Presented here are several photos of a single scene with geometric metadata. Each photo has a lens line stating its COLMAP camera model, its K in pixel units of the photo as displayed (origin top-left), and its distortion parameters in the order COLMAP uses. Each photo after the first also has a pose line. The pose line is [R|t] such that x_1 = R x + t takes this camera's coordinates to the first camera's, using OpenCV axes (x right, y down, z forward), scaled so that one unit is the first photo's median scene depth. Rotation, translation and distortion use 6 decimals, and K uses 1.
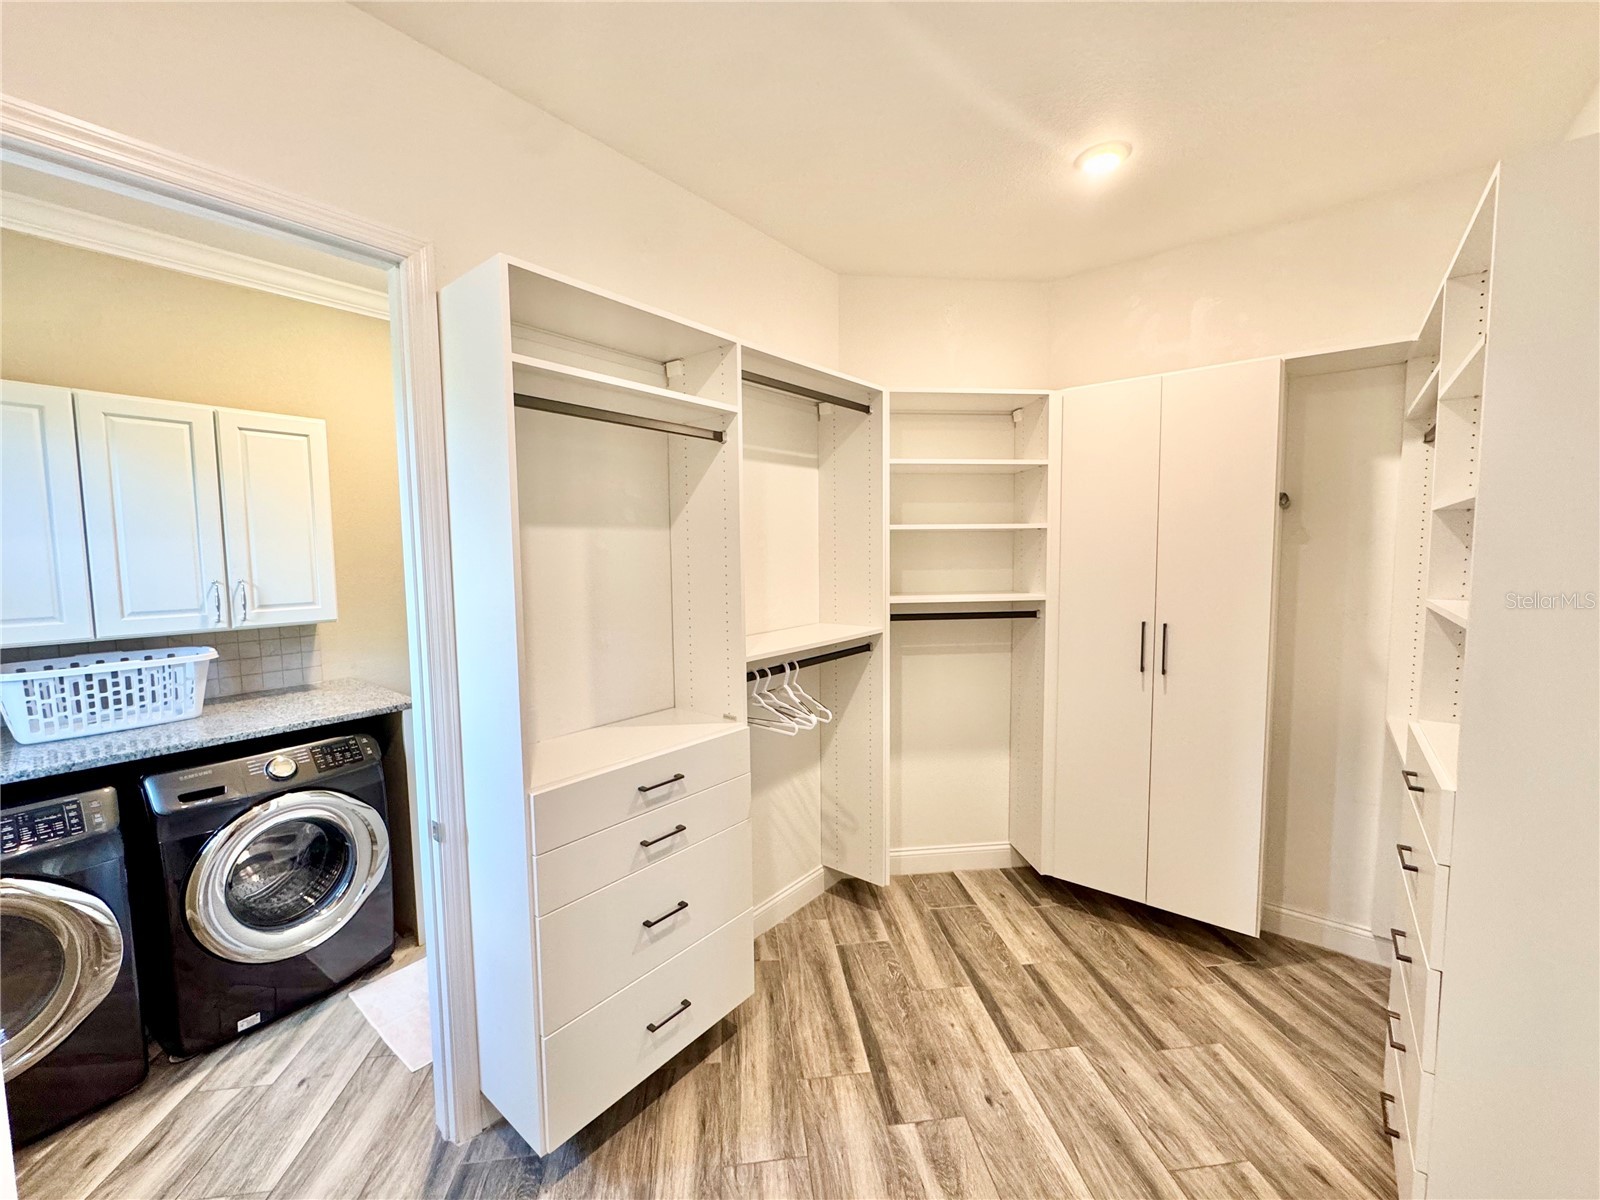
lens RADIAL K [[642.5, 0, 799.3], [0, 642.5, 603.6], [0, 0, 1]] dist [-0.004086, 0.000446]
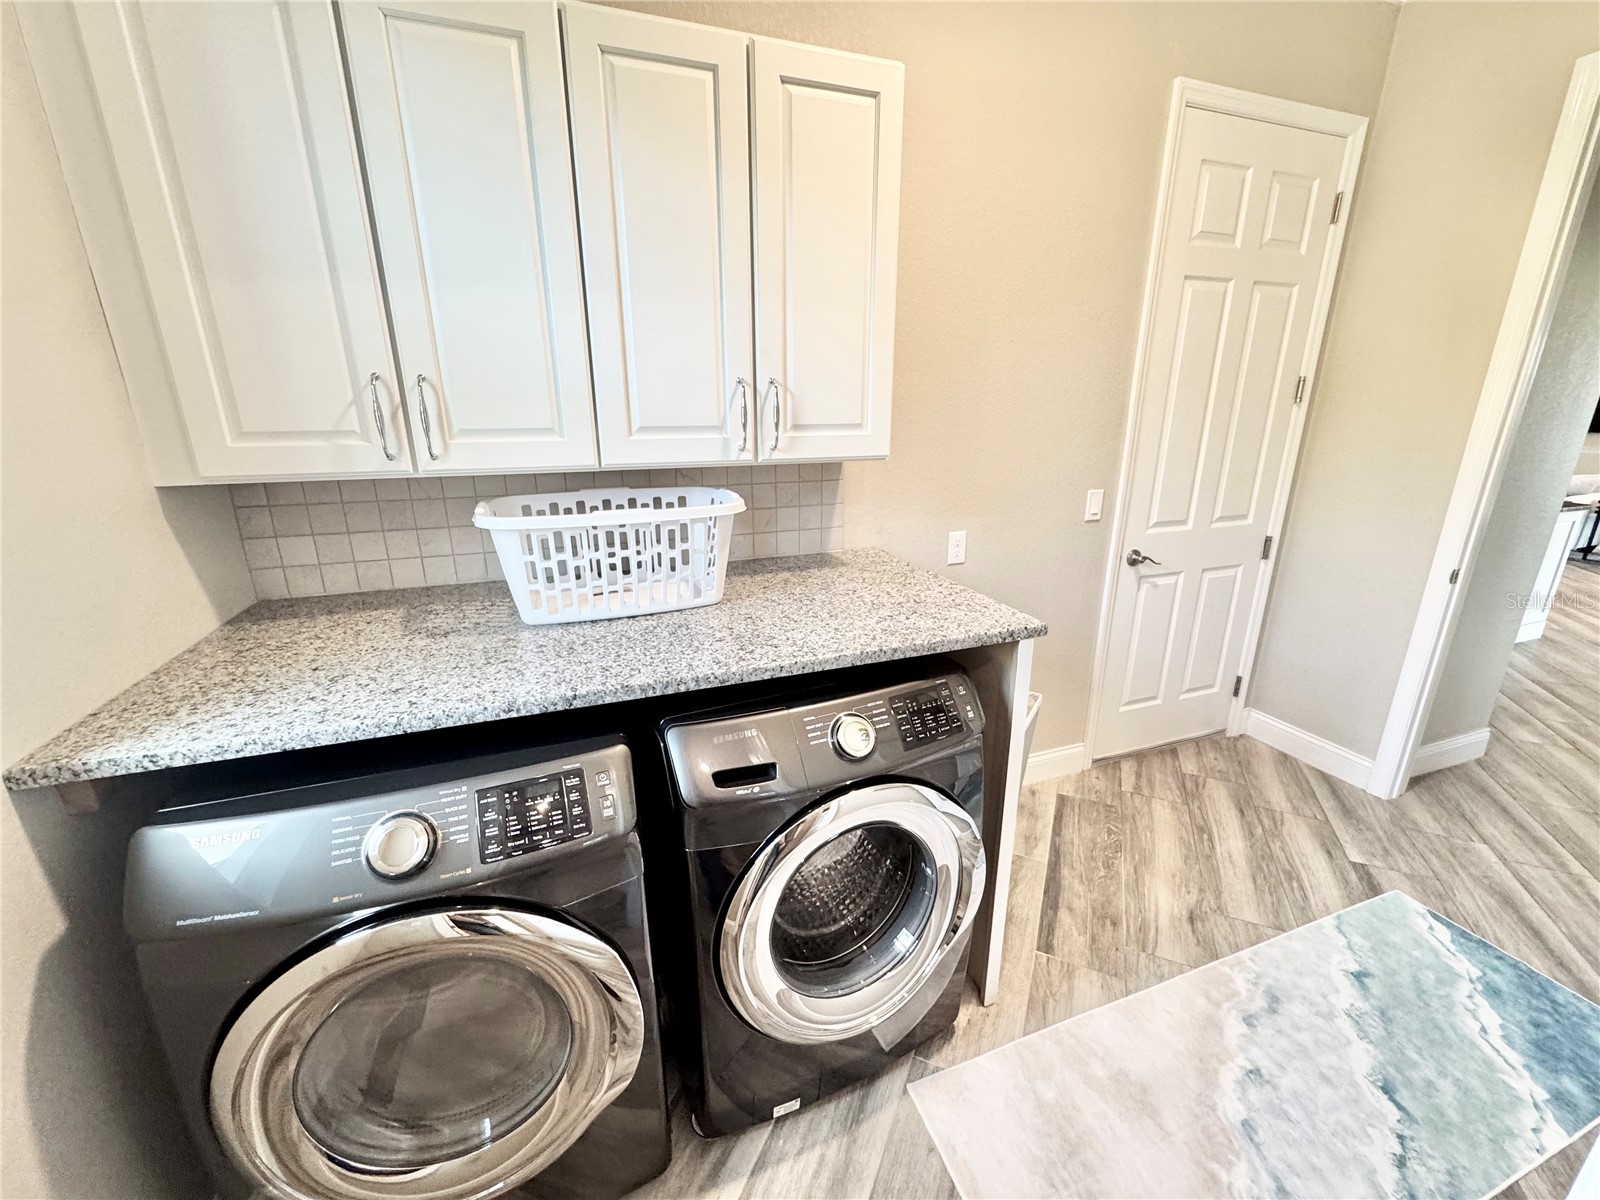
lens RADIAL K [[642.5, 0, 801.4], [0, 642.5, 601.5], [0, 0, 1]] dist [-0.004086, 0.000446]
pose [[0.853106, 0.160816, -0.496334, -0.596201], [-0.048574, 0.971660, 0.231337, 0.027412], [0.519471, -0.173246, 0.836741, 0.550760]]
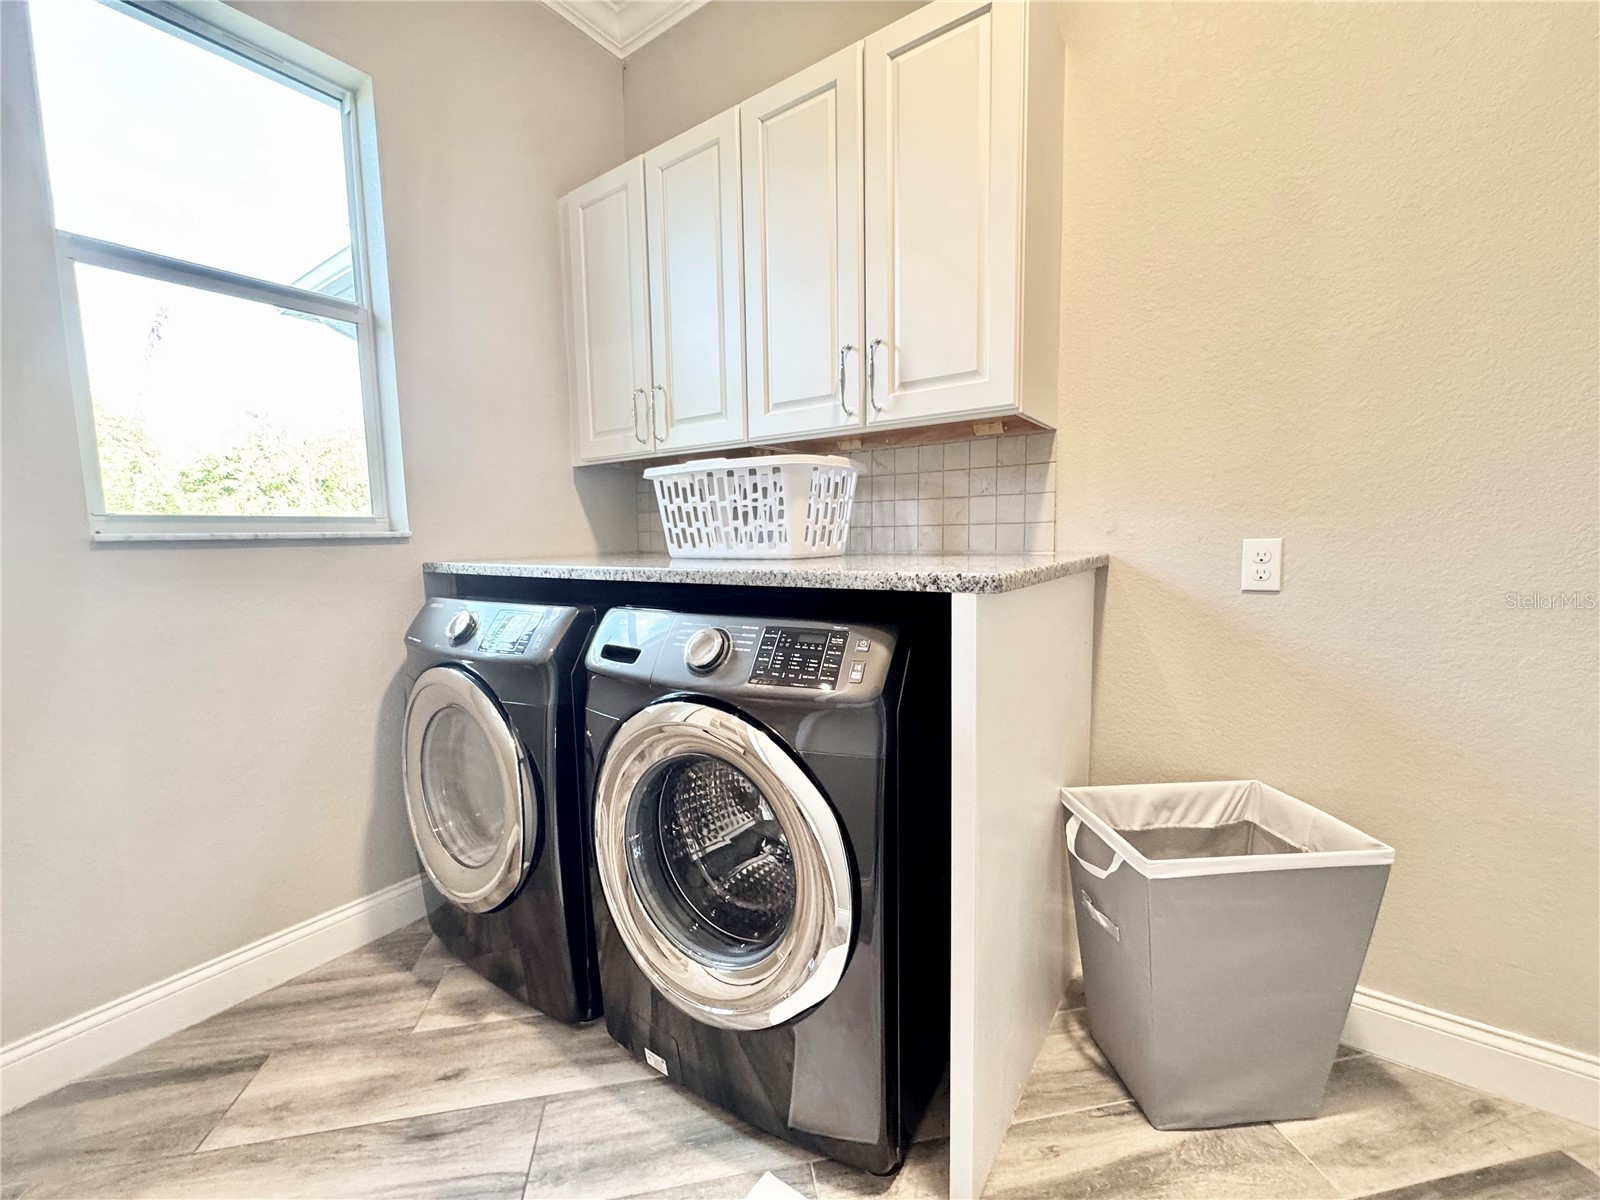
lens RADIAL K [[642.5, 0, 795.2], [0, 642.5, 598.0], [0, 0, 1]] dist [-0.004086, 0.000446]
pose [[0.057327, 0.111997, -0.992054, -0.308857], [-0.063928, 0.992060, 0.108303, 0.157250], [0.996307, 0.057211, 0.064031, 1.029549]]
